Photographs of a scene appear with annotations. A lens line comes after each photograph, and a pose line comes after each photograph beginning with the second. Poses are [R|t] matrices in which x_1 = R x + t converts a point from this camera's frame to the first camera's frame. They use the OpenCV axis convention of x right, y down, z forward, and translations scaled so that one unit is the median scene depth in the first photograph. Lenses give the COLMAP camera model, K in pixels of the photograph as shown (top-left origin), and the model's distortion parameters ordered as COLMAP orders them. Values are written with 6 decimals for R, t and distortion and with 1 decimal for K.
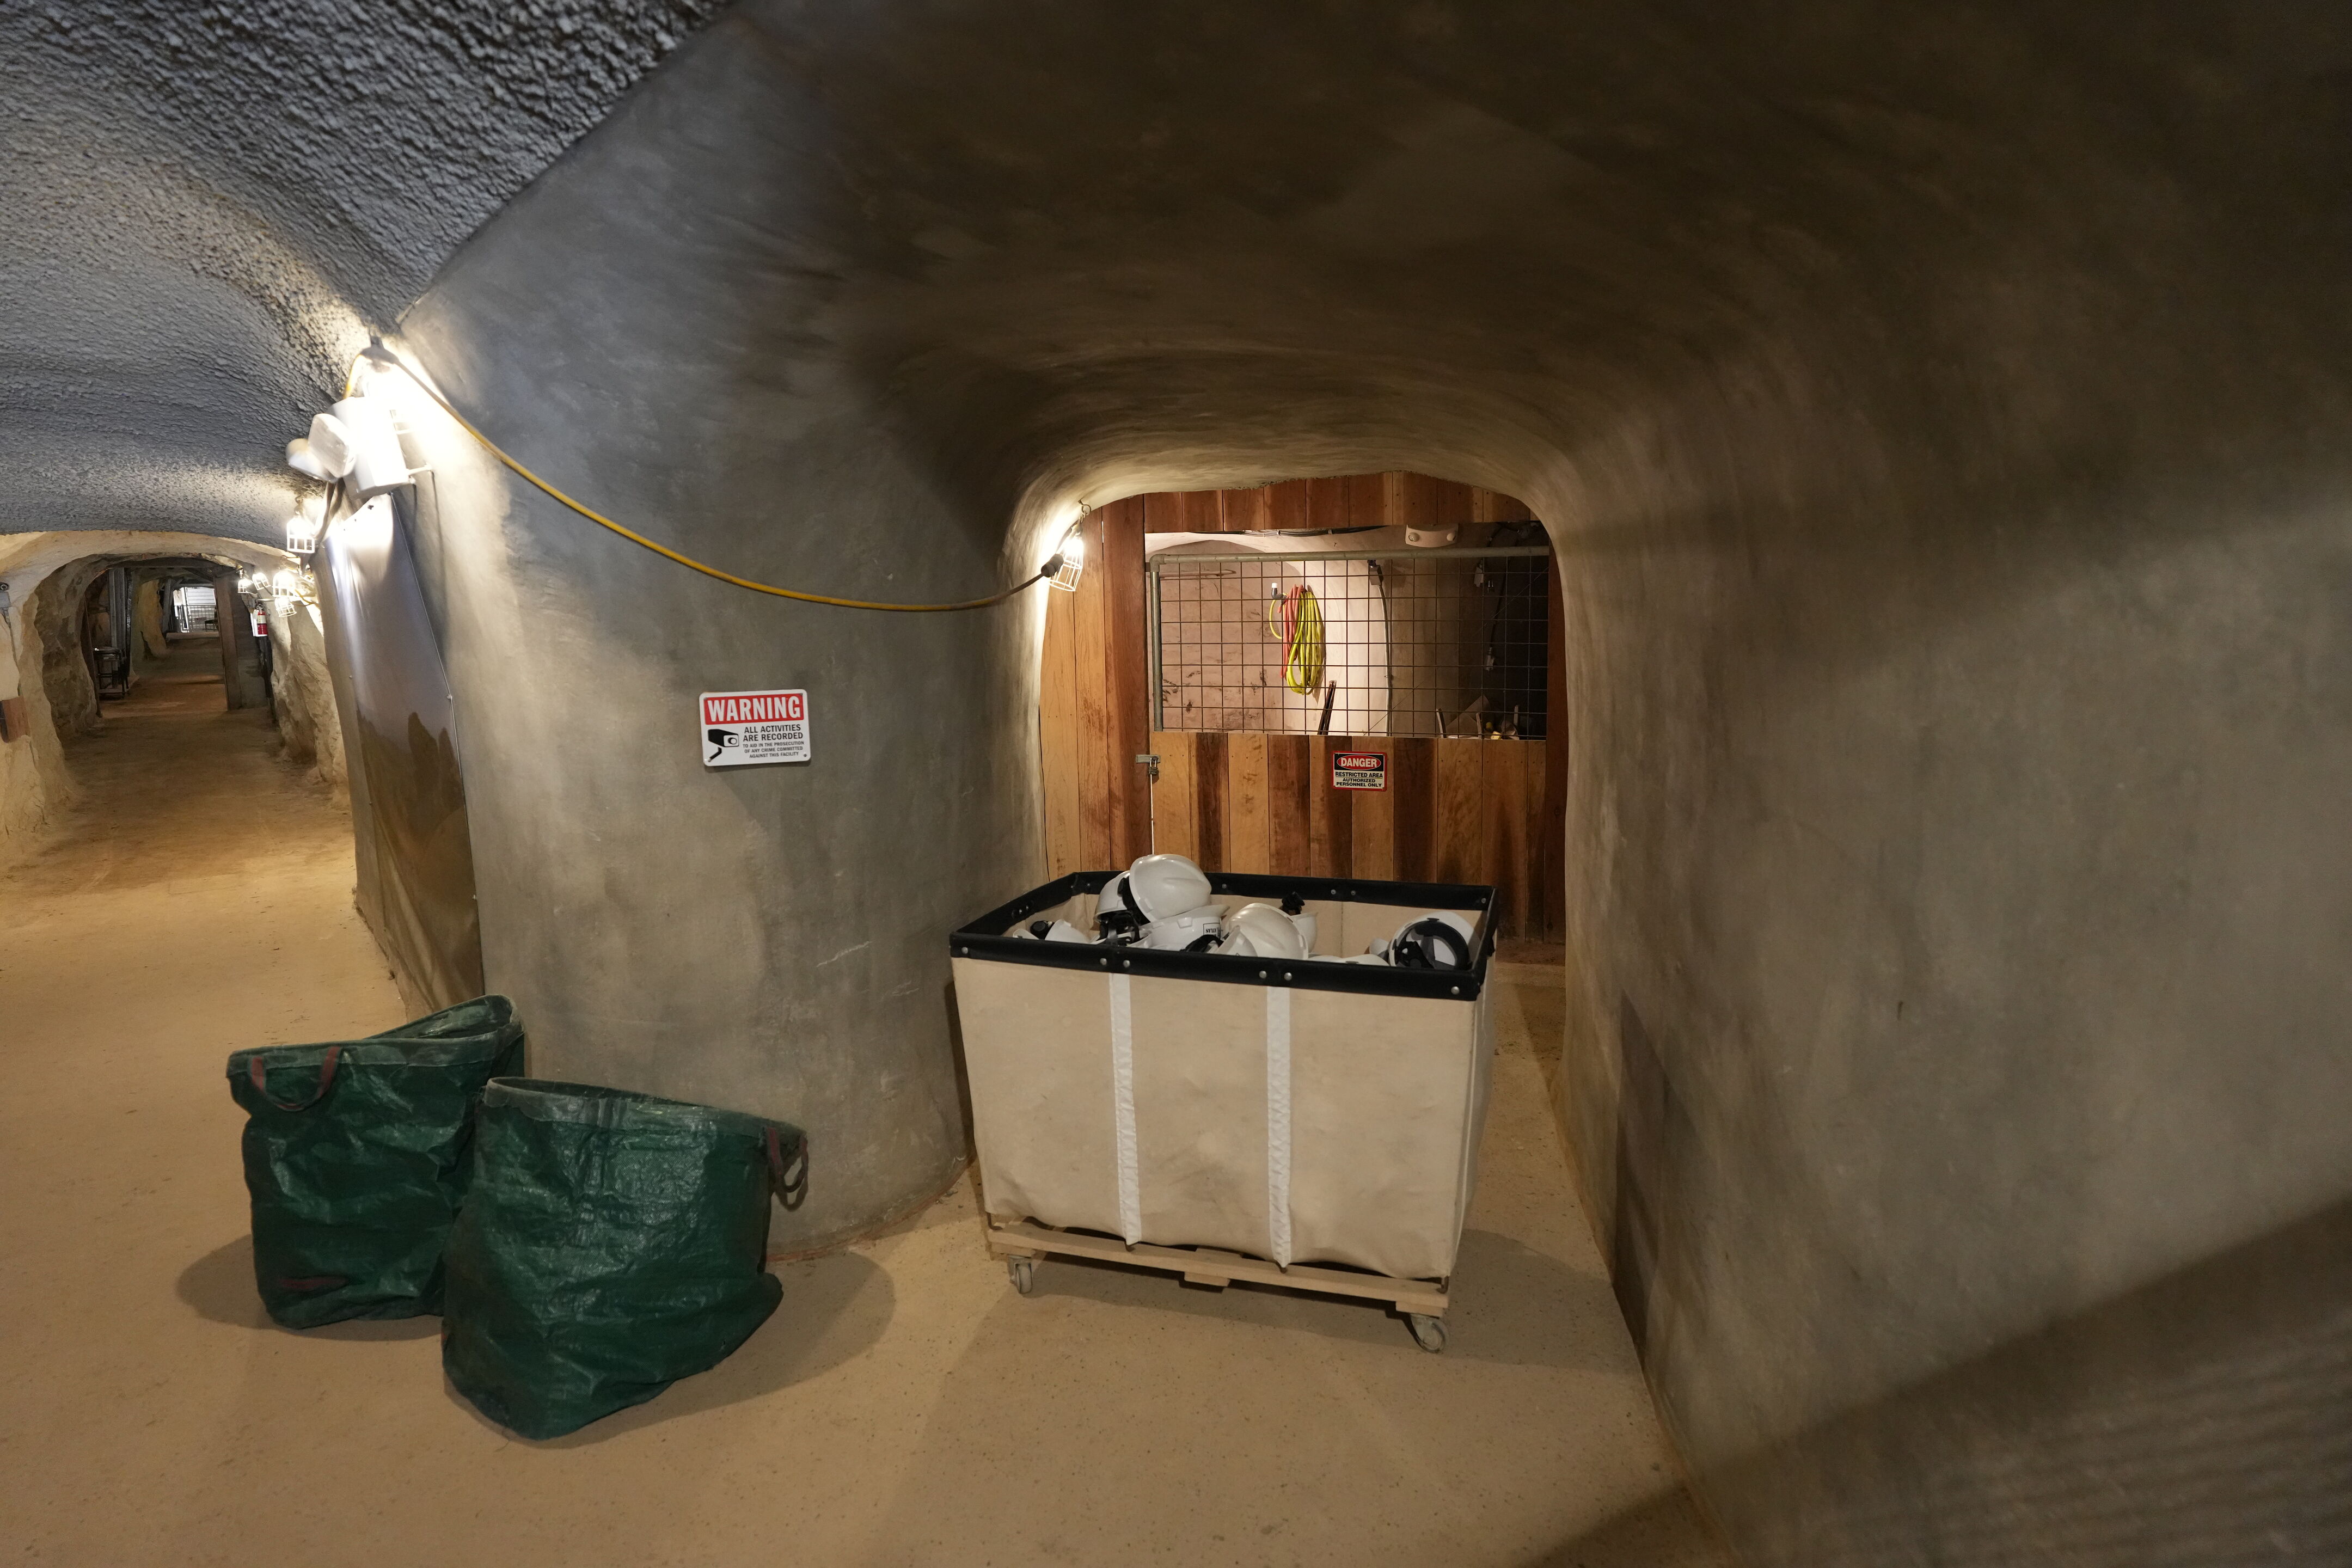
lens RADIAL K [[1286.4, 0, 1177.4], [0, 1286.4, 769.8], [0, 0, 1]] dist [-0.057089, 0.030160]
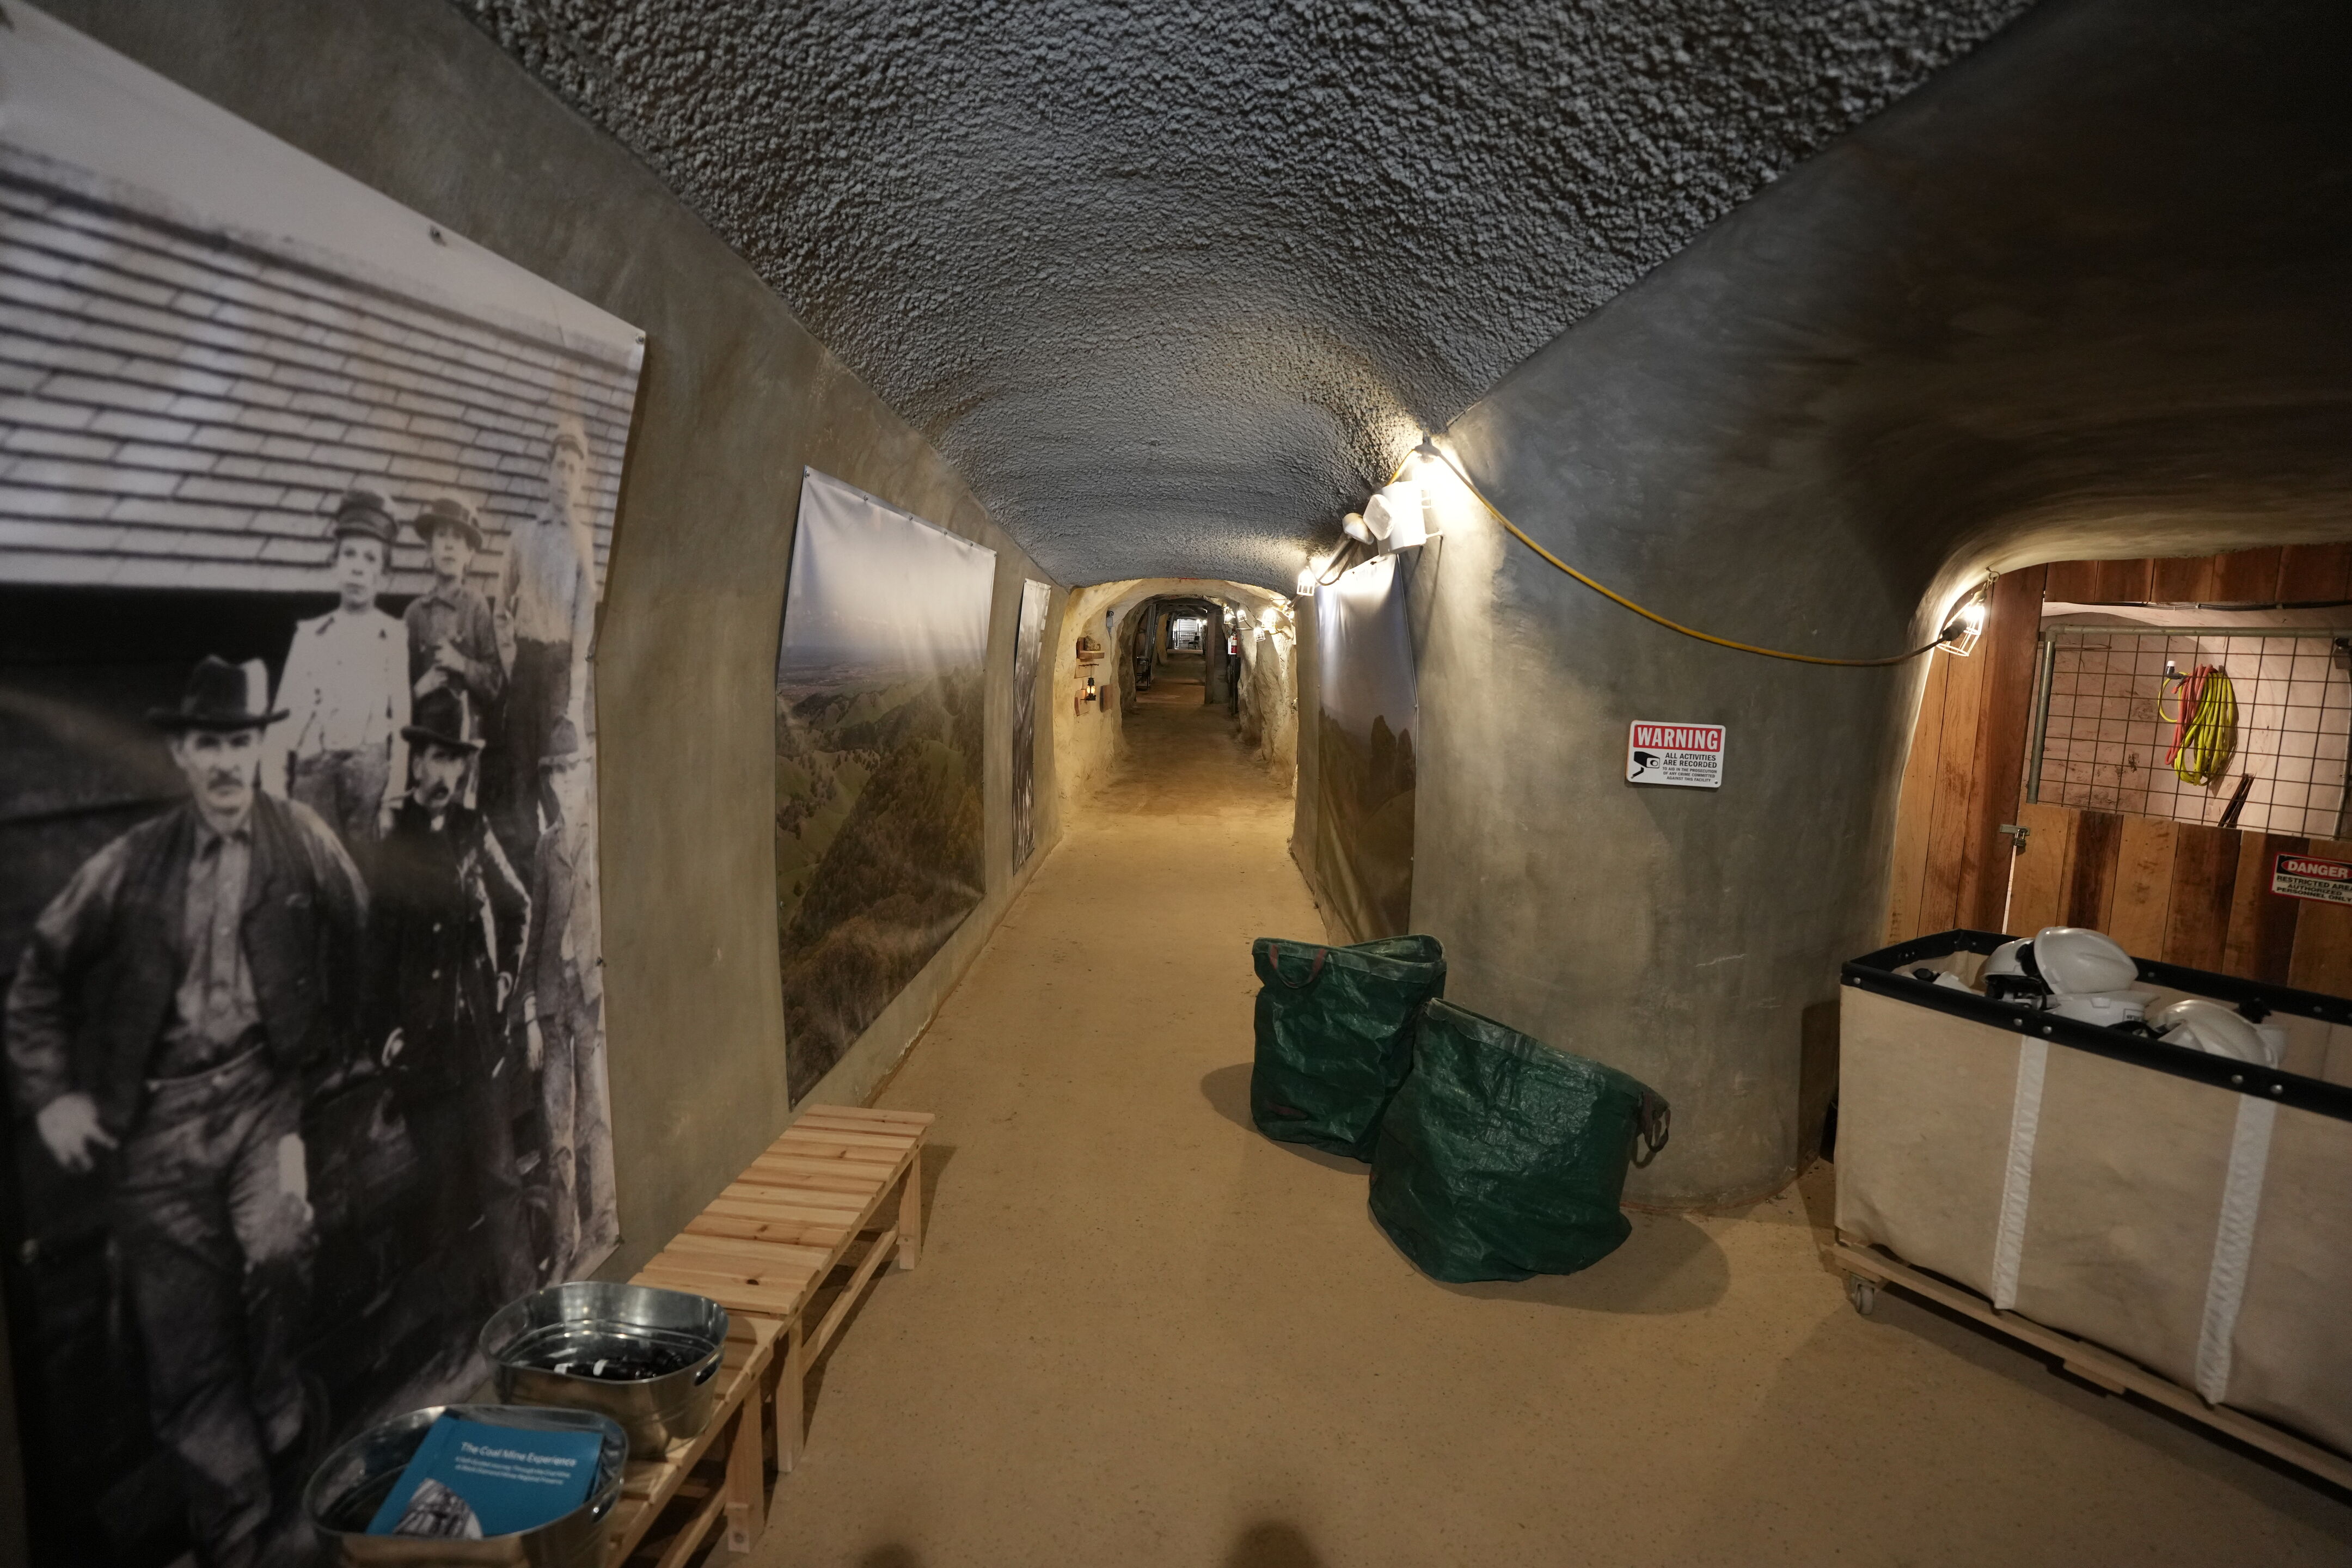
lens RADIAL K [[1083.0, 0, 1179.2], [0, 1083.0, 773.1], [0, 0, 1]] dist [-0.065859, 0.024603]
pose [[0.788910, 0.116674, -0.603332, -0.092968], [-0.126398, 0.991626, 0.026486, 0.015324], [0.601369, 0.055365, 0.797051, -0.052306]]
